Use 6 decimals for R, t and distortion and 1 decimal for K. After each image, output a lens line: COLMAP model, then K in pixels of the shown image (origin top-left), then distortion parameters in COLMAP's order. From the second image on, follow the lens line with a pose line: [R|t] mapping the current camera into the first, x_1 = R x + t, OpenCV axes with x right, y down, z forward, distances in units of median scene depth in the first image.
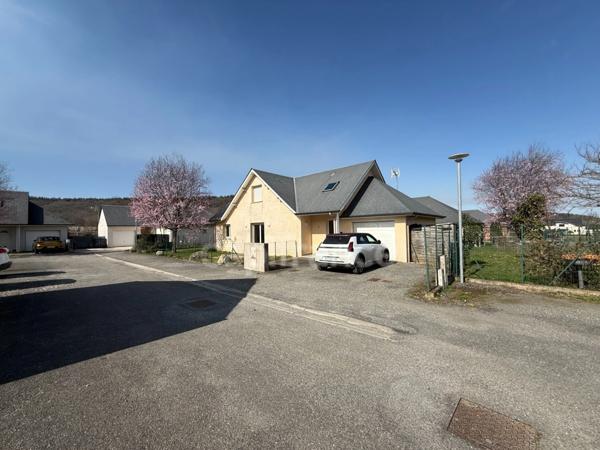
lens RADIAL K [[460.3, 0, 300.0], [0, 460.3, 225.0], [0, 0, 1]] dist [0.021514, -0.006551]
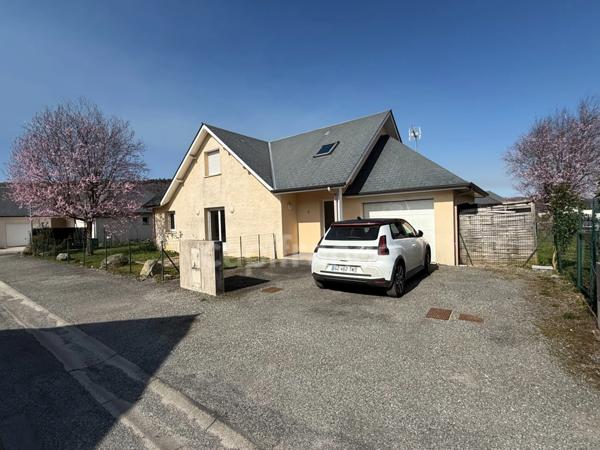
lens RADIAL K [[460.3, 0, 300.0], [0, 460.3, 225.0], [0, 0, 1]] dist [0.021514, -0.006551]
pose [[0.998530, -0.018565, 0.050926, -0.005005], [0.017508, 0.999624, 0.021119, 0.009295], [-0.051298, -0.020197, 0.998479, 0.365166]]
